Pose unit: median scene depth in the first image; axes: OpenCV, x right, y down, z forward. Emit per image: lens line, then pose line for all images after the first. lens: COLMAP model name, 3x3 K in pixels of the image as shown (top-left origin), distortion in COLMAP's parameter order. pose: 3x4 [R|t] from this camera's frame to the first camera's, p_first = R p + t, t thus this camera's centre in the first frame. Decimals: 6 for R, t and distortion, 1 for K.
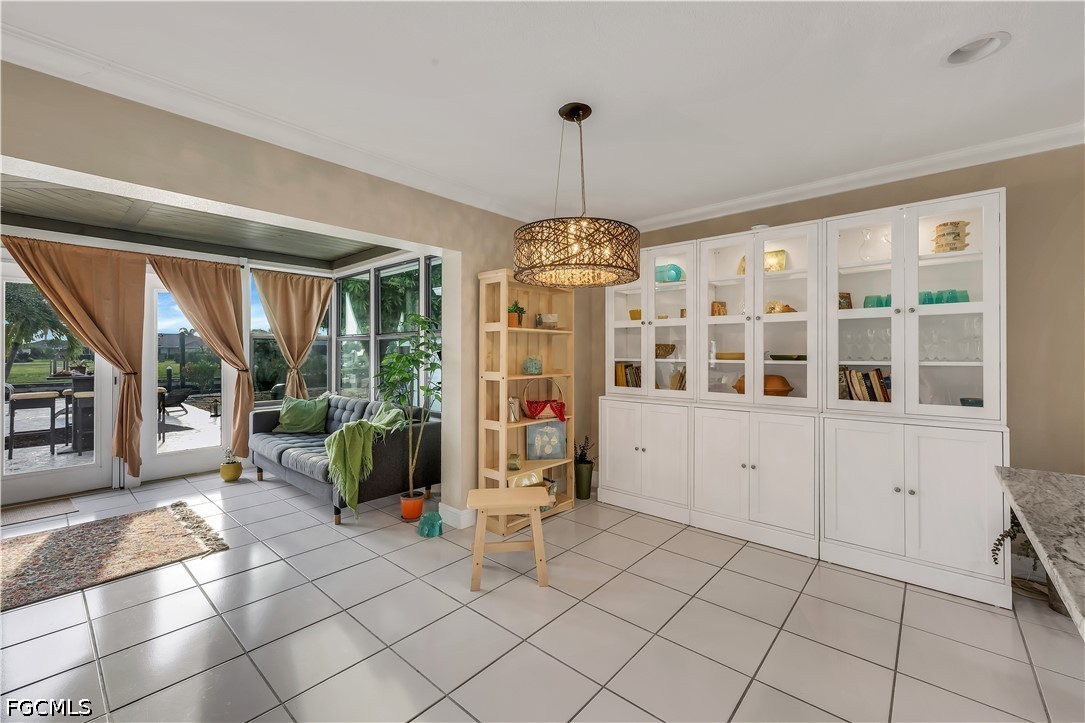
lens RADIAL K [[443.7, 0, 551.3], [0, 443.7, 351.6], [0, 0, 1]] dist [-0.000605, -0.000052]
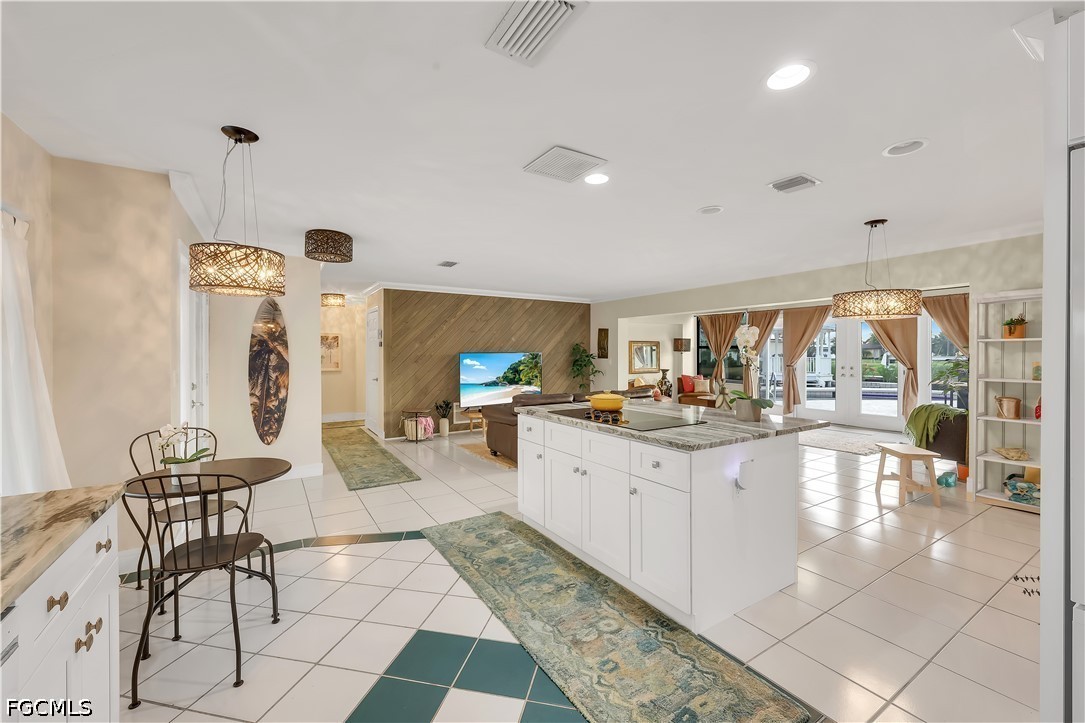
lens RADIAL K [[438.6, 0, 543.7], [0, 438.6, 353.9], [0, 0, 1]] dist [-0.002293, -0.000098]
pose [[-0.287871, -0.000546, -0.957669, 1.373474], [0.005047, 0.999985, -0.002087, -0.015000], [0.957656, -0.005434, -0.287864, 0.159780]]
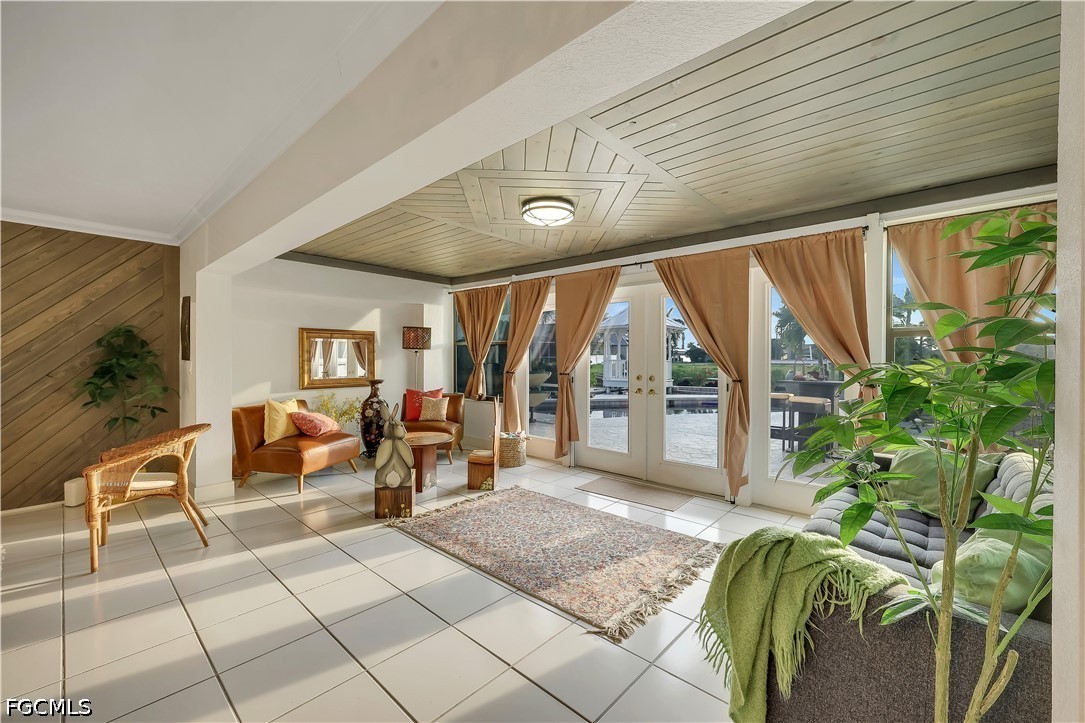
lens RADIAL K [[438.6, 0, 543.4], [0, 438.6, 361.5], [0, 0, 1]] dist [-0.002293, -0.000098]
pose [[-0.029573, 0.008740, -0.999524, -0.042524], [0.000368, 0.999962, 0.008733, 0.001519], [0.999563, -0.000109, -0.029575, 0.791593]]
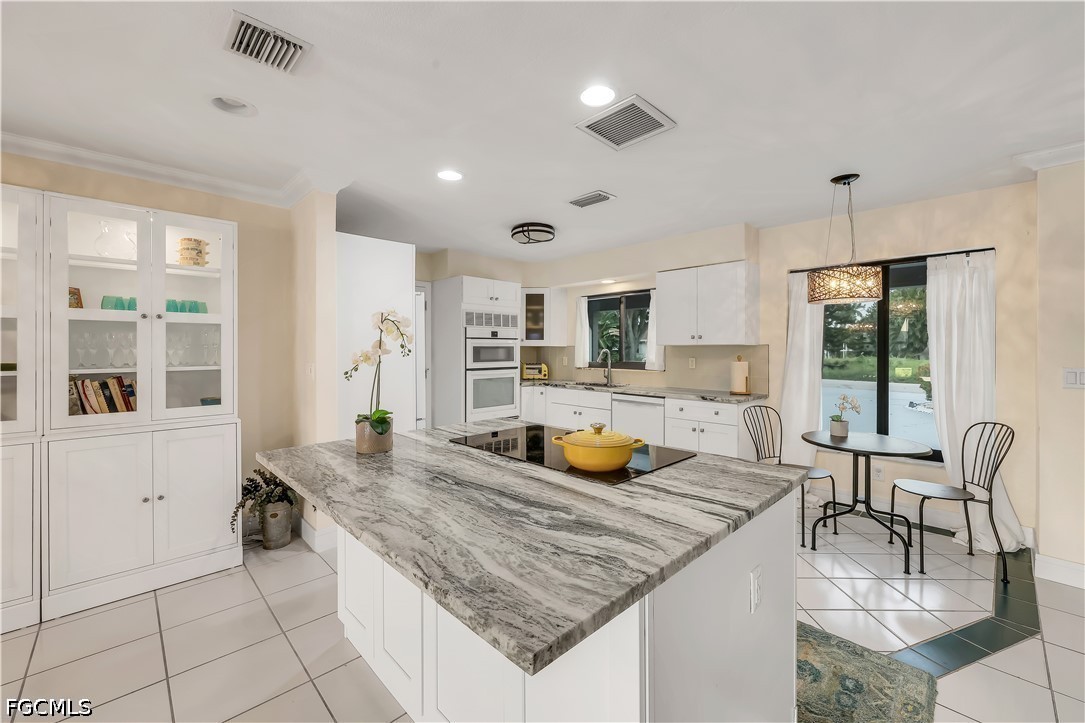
lens RADIAL K [[438.6, 0, 542.6], [0, 438.6, 349.0], [0, 0, 1]] dist [-0.002293, -0.000098]
pose [[0.090489, -0.000159, 0.995897, -0.074712], [-0.002936, 0.999996, 0.000427, -0.017597], [-0.995893, -0.002962, 0.090488, 0.033711]]
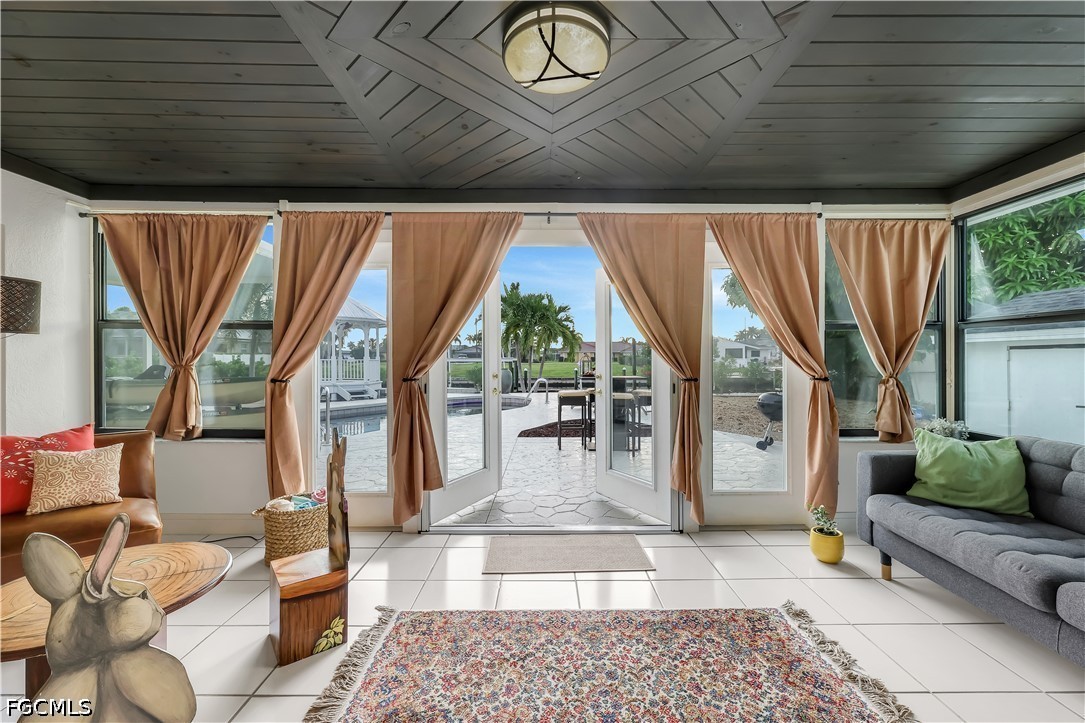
lens RADIAL K [[438.6, 0, 546.3], [0, 438.6, 358.1], [0, 0, 1]] dist [-0.002293, -0.000098]
pose [[0.654414, 0.000148, -0.756137, -0.700699], [0.005150, 0.999976, 0.004653, 0.011100], [0.756119, -0.006939, 0.654397, 0.432135]]
